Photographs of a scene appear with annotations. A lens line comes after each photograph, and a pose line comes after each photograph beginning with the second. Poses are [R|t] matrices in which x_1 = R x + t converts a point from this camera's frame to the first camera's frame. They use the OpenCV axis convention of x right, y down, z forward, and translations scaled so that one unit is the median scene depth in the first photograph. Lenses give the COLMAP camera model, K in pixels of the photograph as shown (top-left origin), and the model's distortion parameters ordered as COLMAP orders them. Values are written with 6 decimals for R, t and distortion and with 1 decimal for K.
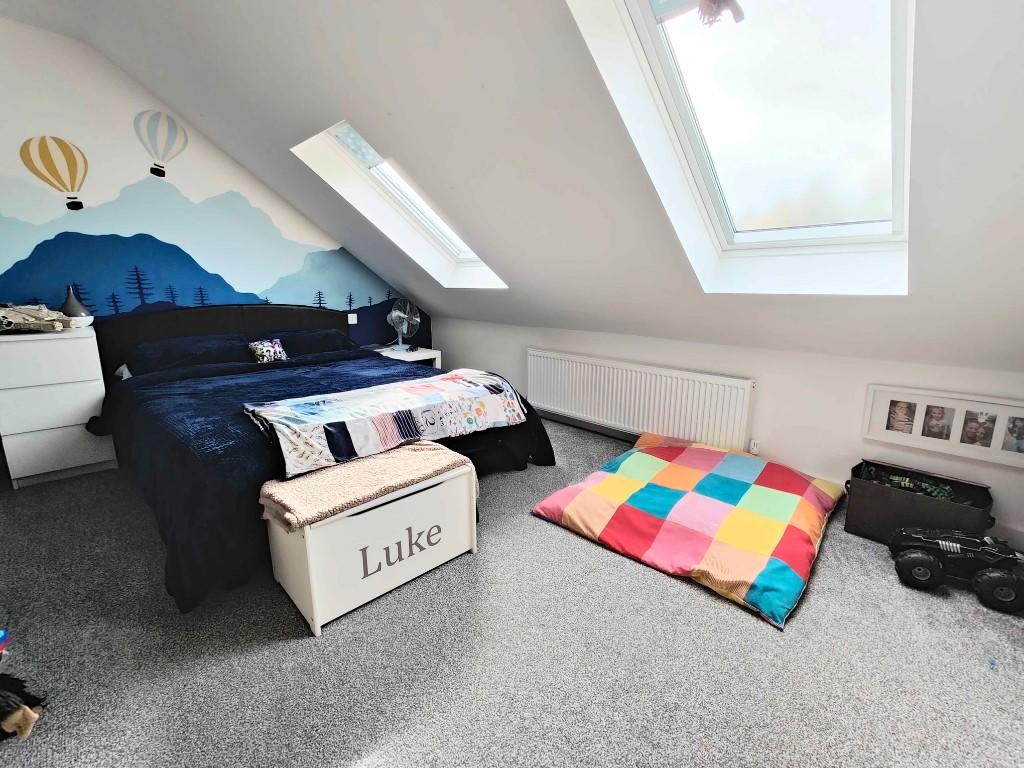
lens RADIAL K [[451.7, 0, 509.8], [0, 451.7, 378.4], [0, 0, 1]] dist [0.002730, 0.000235]
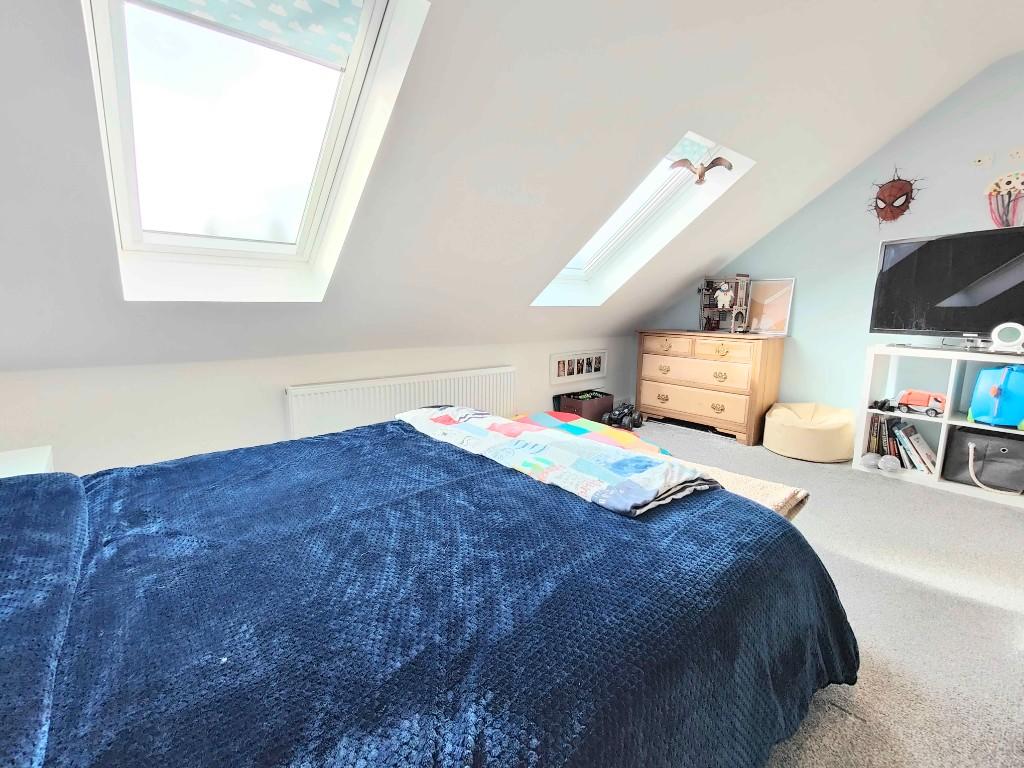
lens RADIAL K [[451.7, 0, 509.8], [0, 451.7, 378.4], [0, 0, 1]] dist [0.002730, 0.000235]
pose [[0.091229, -0.176505, 0.980063, -0.989110], [0.184570, 0.970112, 0.157532, -0.208389], [-0.978576, 0.166518, 0.121079, 0.982529]]
